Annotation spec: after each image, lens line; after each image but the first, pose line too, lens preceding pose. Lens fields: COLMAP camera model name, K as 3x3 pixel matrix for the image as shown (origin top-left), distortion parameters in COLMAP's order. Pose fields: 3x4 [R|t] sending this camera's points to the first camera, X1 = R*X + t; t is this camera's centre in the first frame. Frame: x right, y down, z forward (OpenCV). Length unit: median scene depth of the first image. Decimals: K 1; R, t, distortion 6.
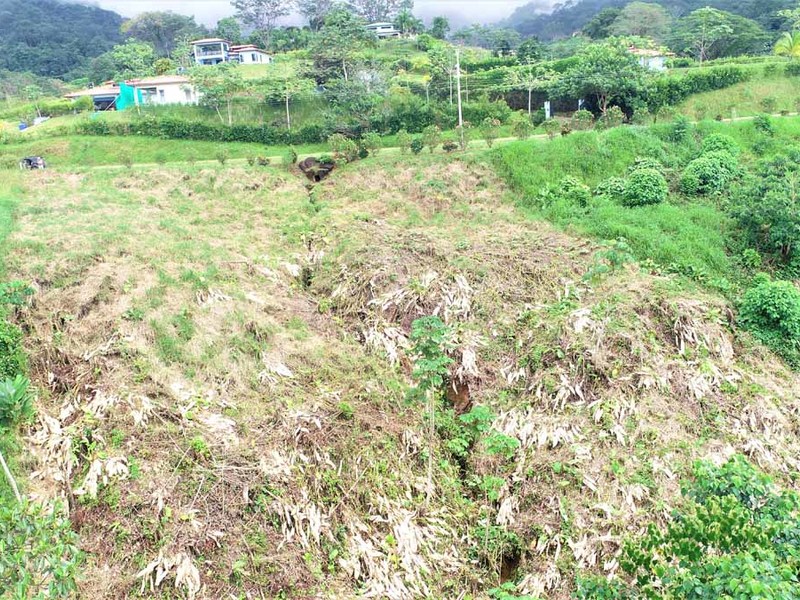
lens RADIAL K [[711.5, 0, 399.9], [0, 711.5, 303.0], [0, 0, 1]] dist [-0.000644, -0.006177]
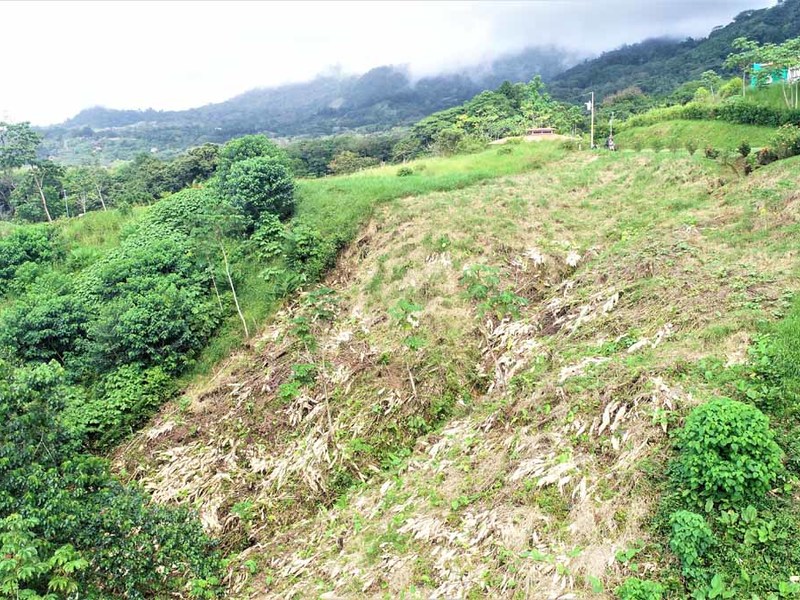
lens RADIAL K [[711.5, 0, 397.8], [0, 711.5, 298.8], [0, 0, 1]] dist [-0.000644, -0.006177]
pose [[0.325466, 0.235935, -0.915645, 0.846477], [-0.199052, 0.963765, 0.177582, -0.143634], [0.924365, 0.124464, 0.360636, 0.443471]]
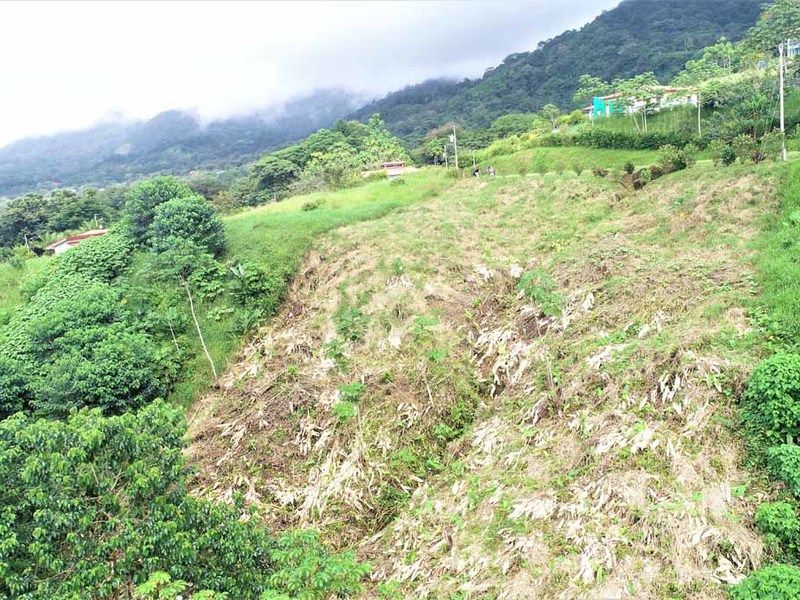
lens RADIAL K [[711.5, 0, 398.5], [0, 711.5, 301.3], [0, 0, 1]] dist [-0.000644, -0.006177]
pose [[0.574314, 0.147817, -0.805179, 0.775886], [-0.136605, 0.987077, 0.083773, -0.079921], [0.807157, 0.061880, 0.587085, 0.190834]]
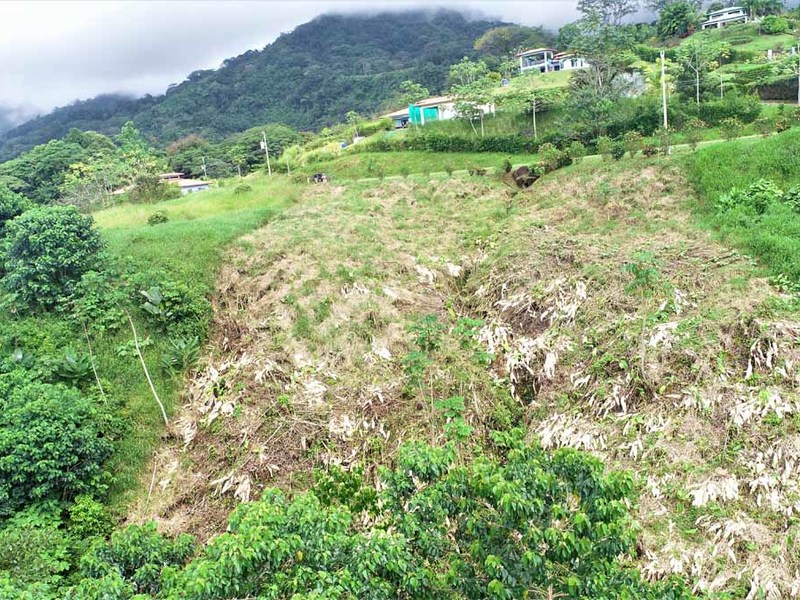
lens RADIAL K [[711.5, 0, 399.5], [0, 711.5, 302.6], [0, 0, 1]] dist [-0.000644, -0.006177]
pose [[0.862262, 0.063153, -0.502510, 0.392687], [-0.062496, 0.997880, 0.018169, -0.012540], [0.502592, 0.015738, 0.864380, -0.020170]]
